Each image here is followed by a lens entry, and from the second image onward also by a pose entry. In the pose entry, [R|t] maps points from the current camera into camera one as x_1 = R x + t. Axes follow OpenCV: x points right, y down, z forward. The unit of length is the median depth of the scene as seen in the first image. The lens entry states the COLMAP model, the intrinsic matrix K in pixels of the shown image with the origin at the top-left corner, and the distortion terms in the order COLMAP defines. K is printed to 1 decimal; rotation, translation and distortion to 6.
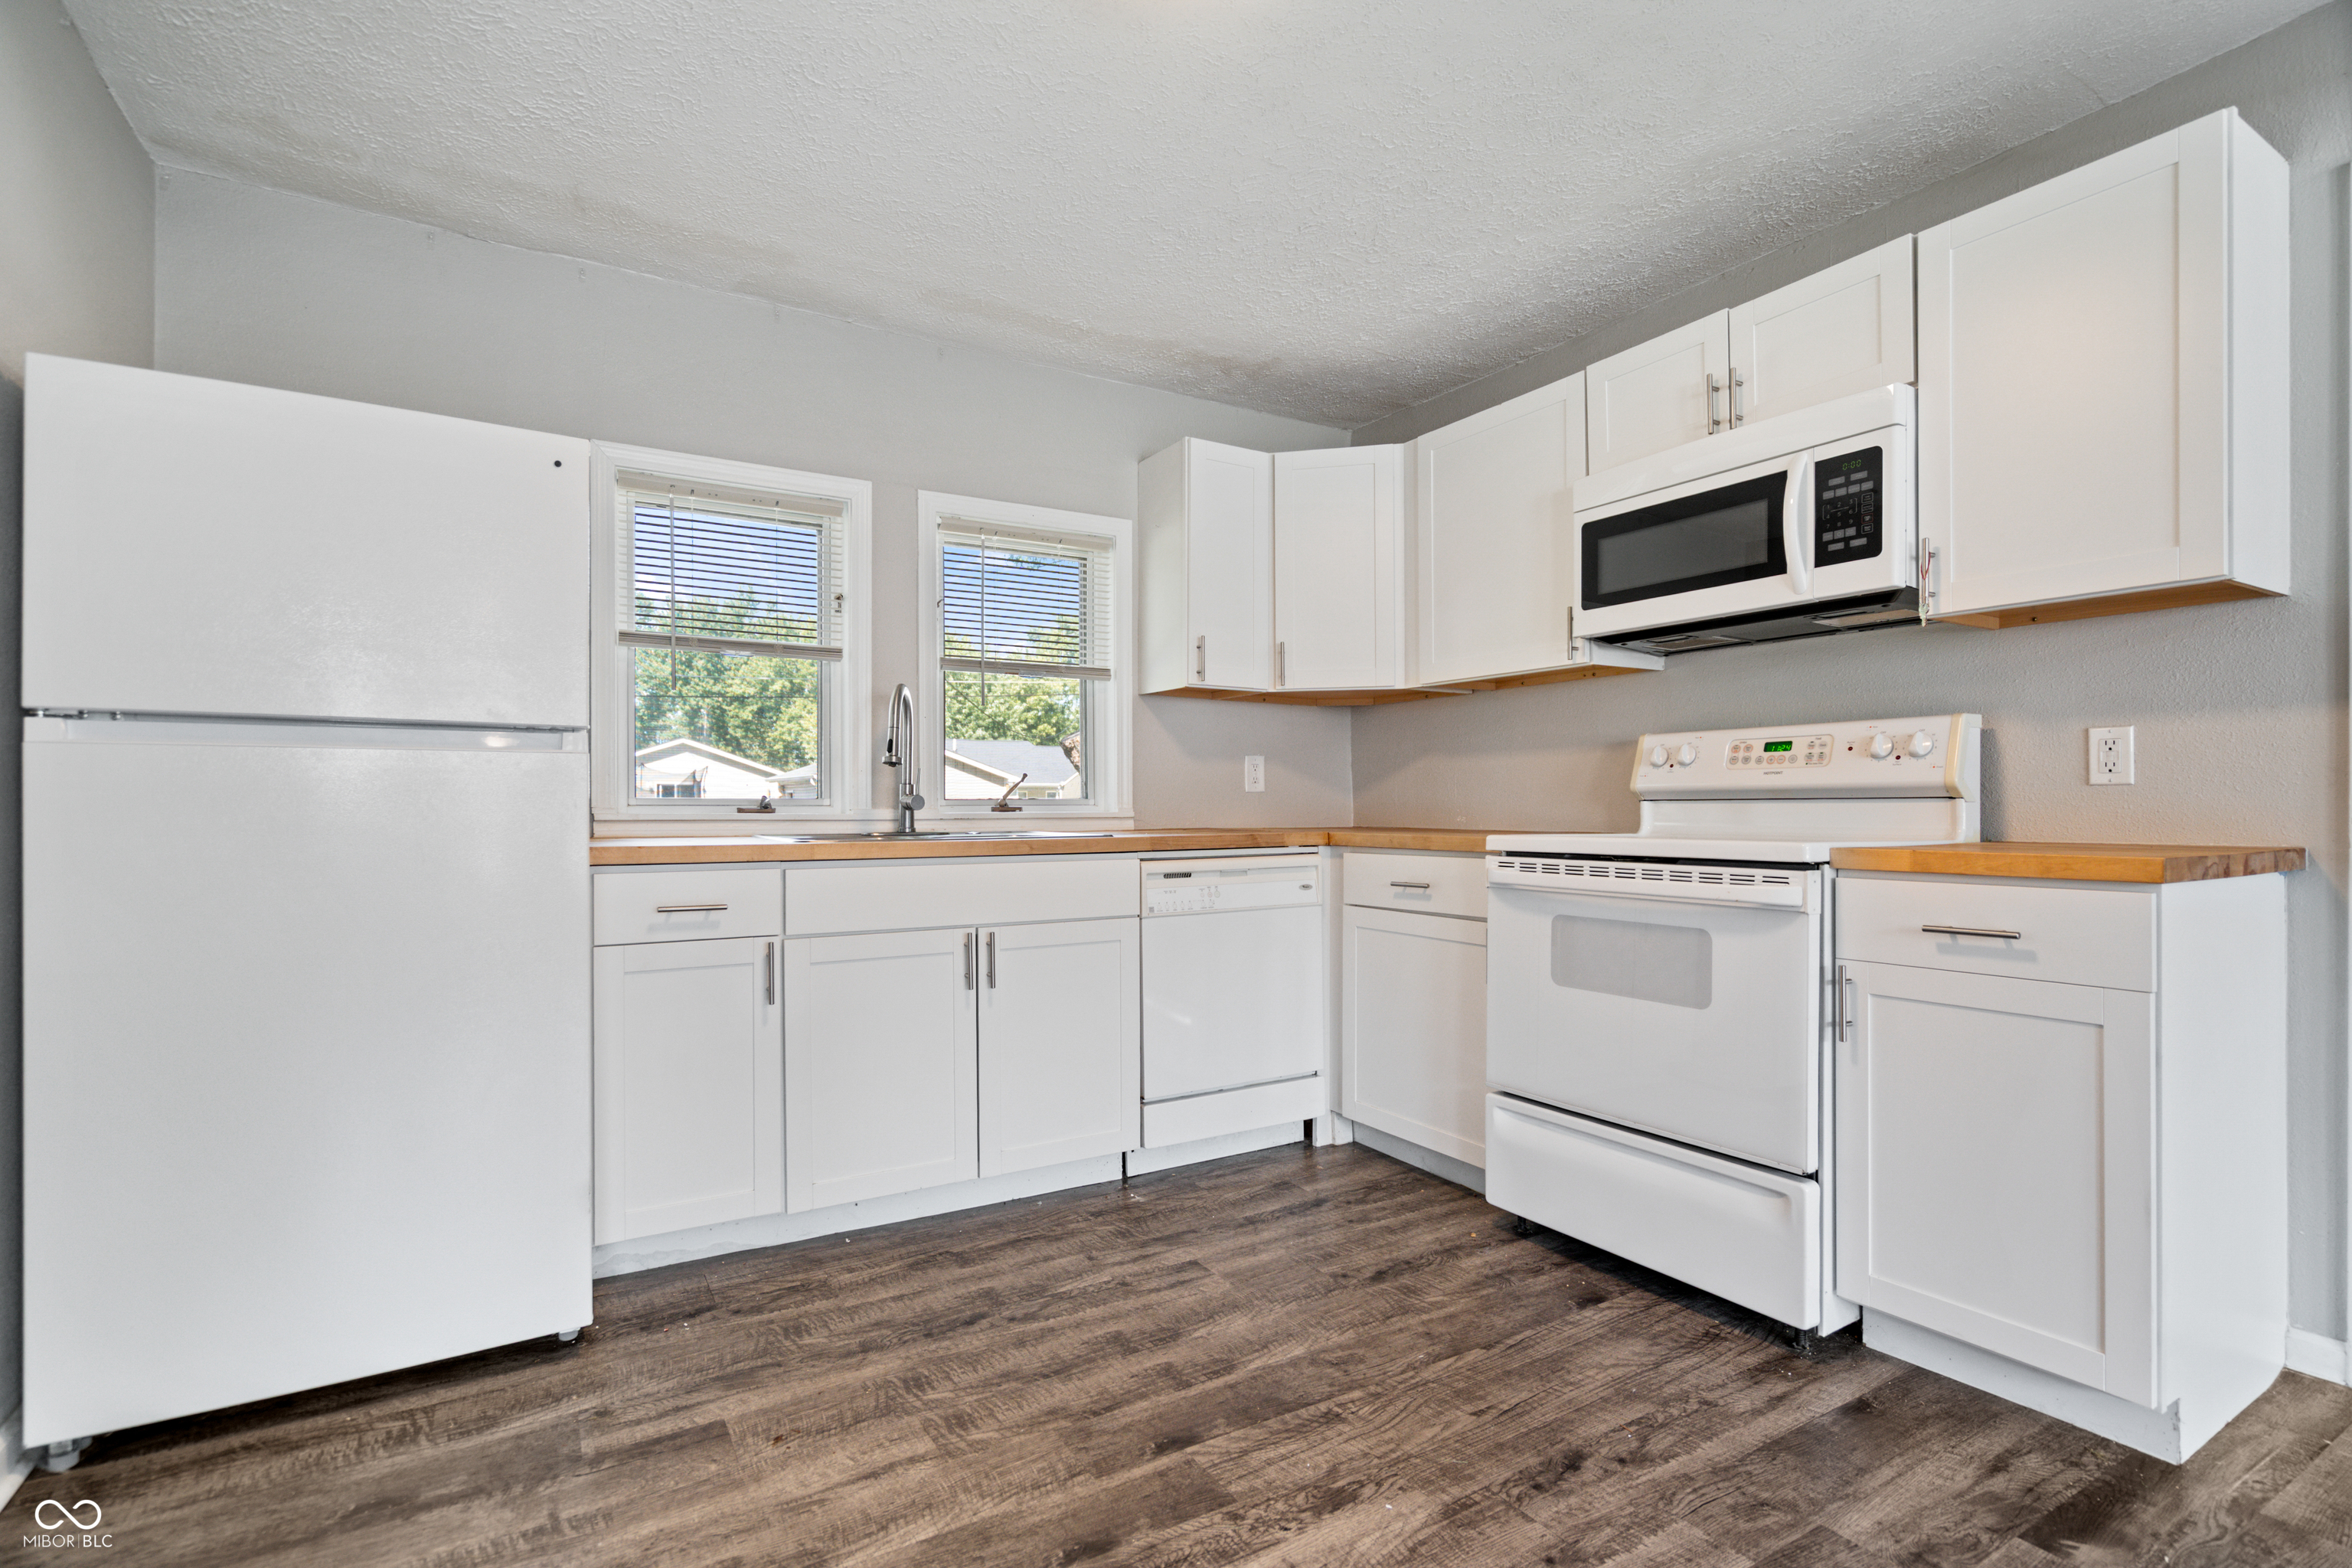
lens RADIAL K [[1085.9, 0, 1169.4], [0, 1085.9, 820.0], [0, 0, 1]] dist [-0.000059, 0.000719]
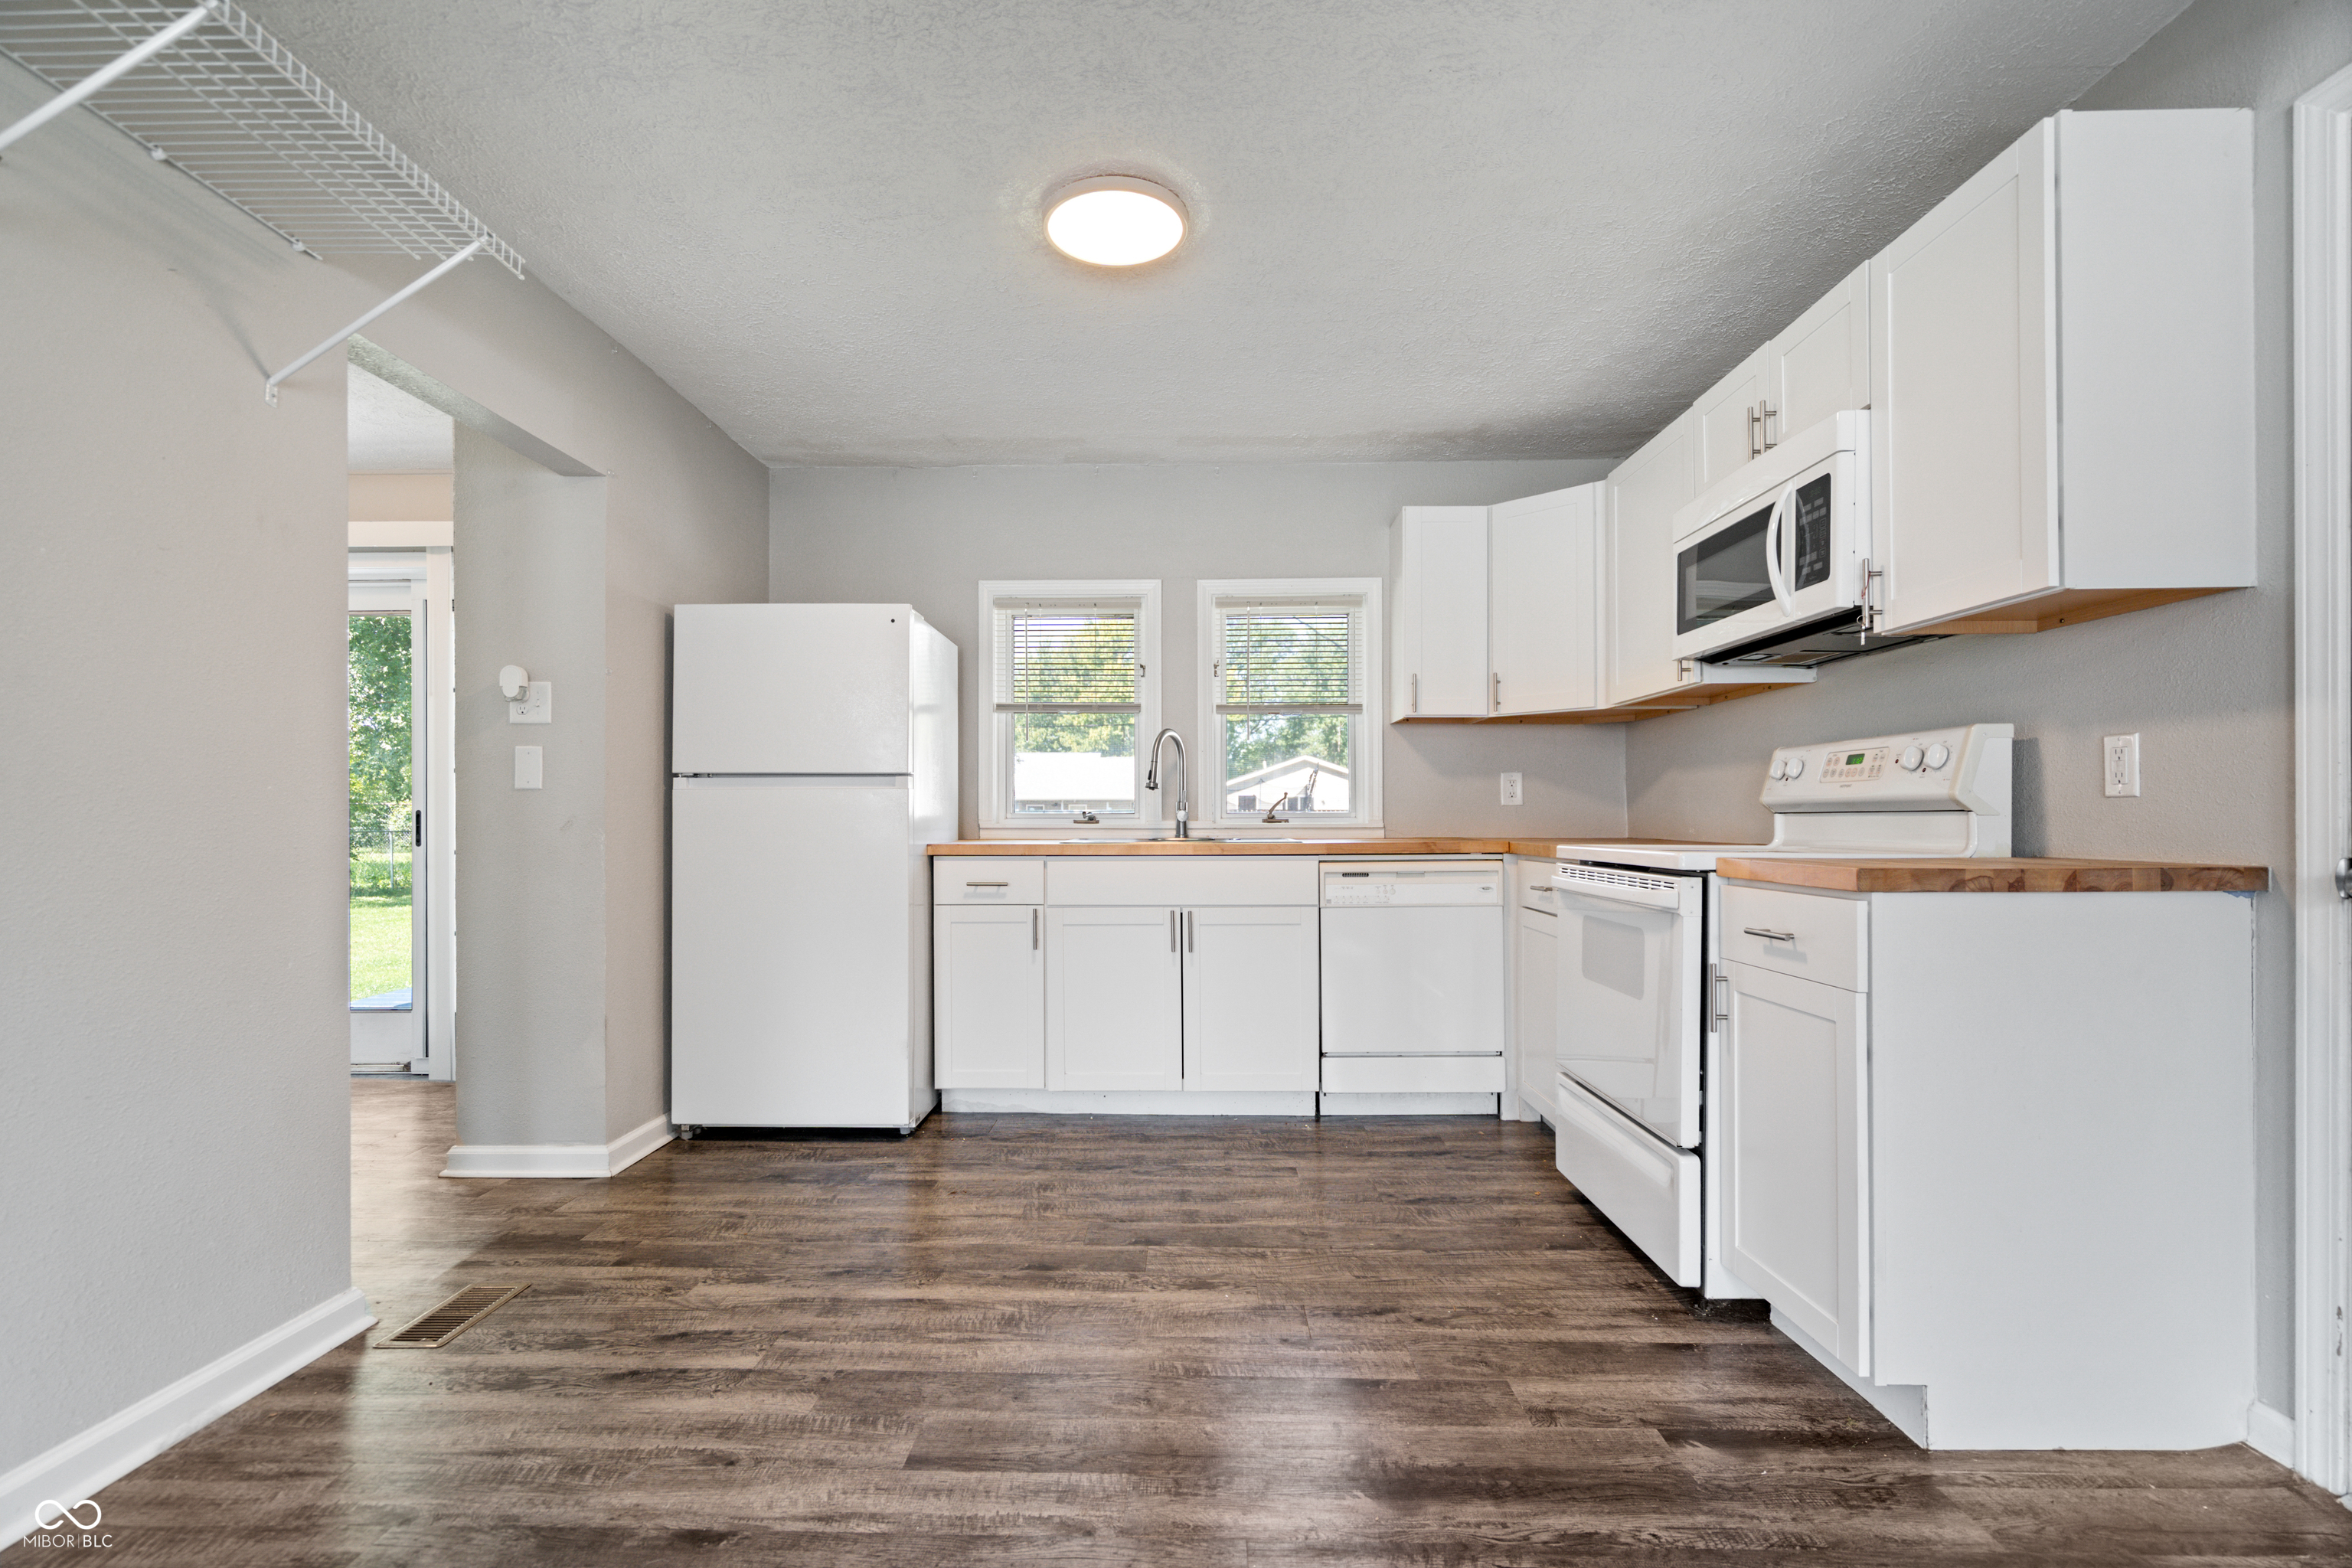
lens RADIAL K [[1058.4, 0, 1152.4], [0, 1058.4, 829.6], [0, 0, 1]] dist [-0.001213, 0.000169]
pose [[0.850448, 0.005341, -0.526032, 0.563423], [-0.005378, 0.999984, 0.001459, -0.001126], [0.526031, 0.001588, 0.850464, -0.177976]]
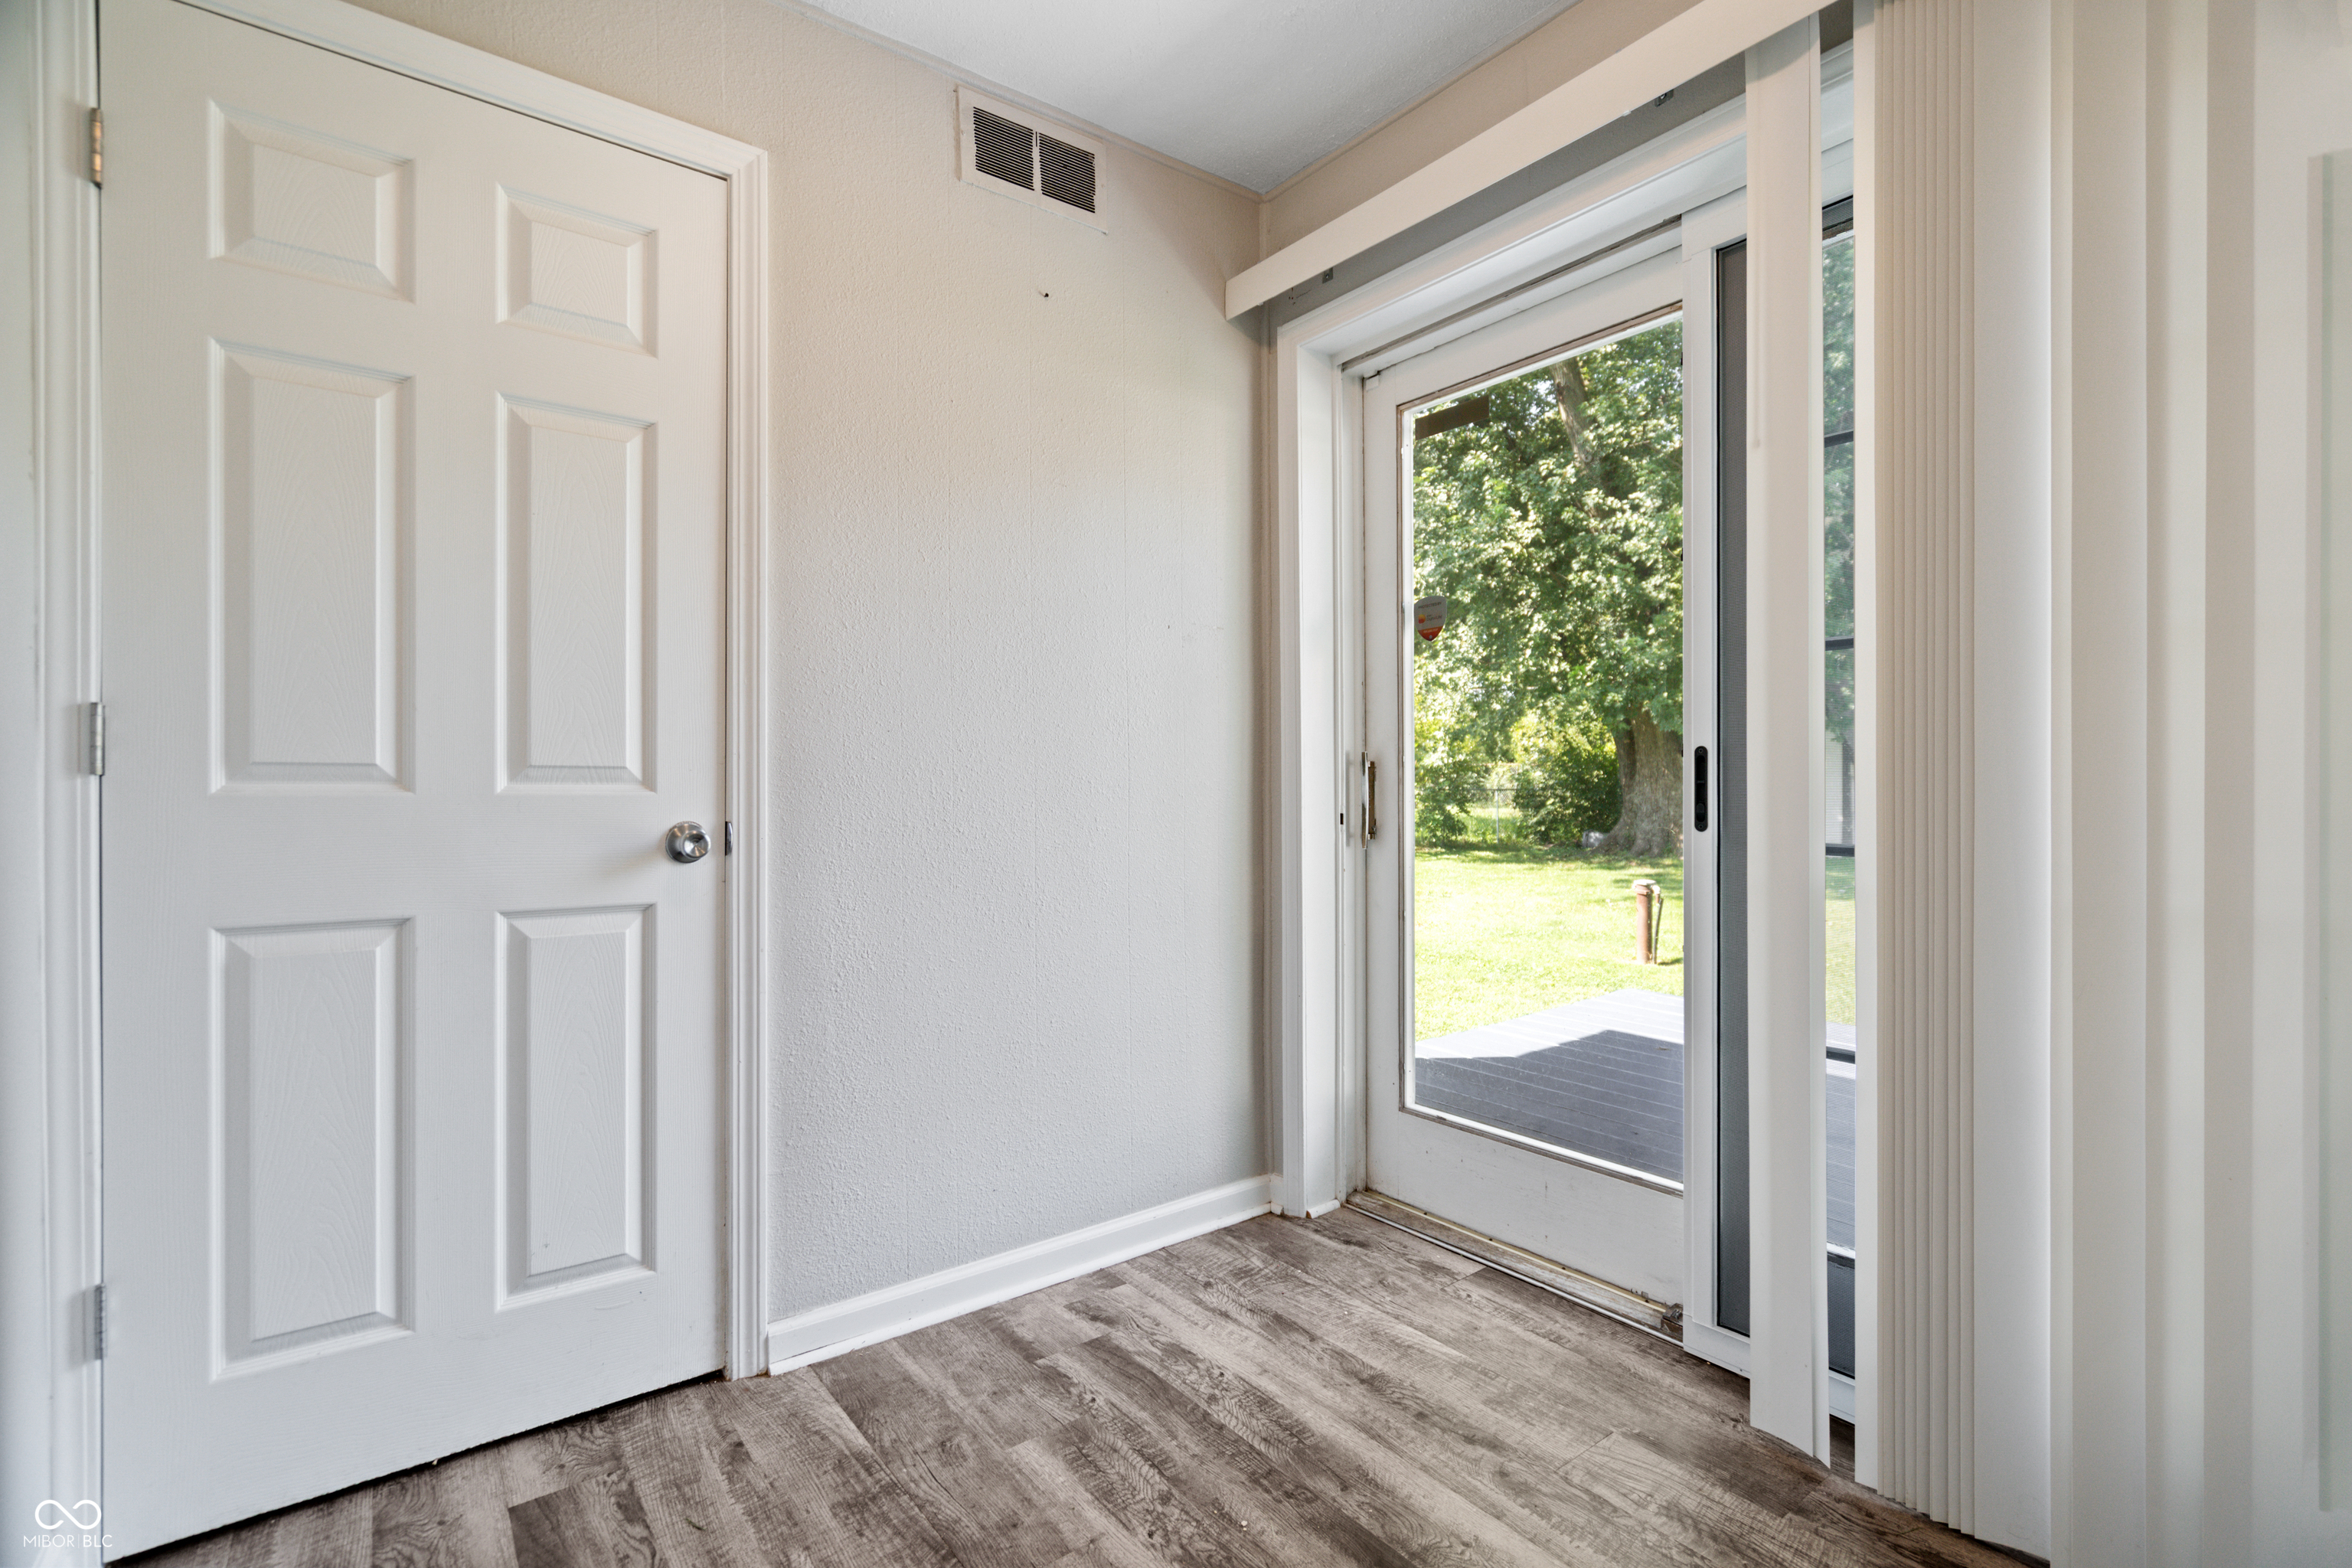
lens RADIAL K [[1062.4, 0, 1169.3], [0, 1062.4, 784.9], [0, 0, 1]] dist [-0.002554, 0.000733]
pose [[0.104238, 0.004369, -0.994543, -0.439940], [-0.006123, 0.999974, 0.003751, 0.004653], [0.994534, 0.005699, 0.104262, 0.139181]]
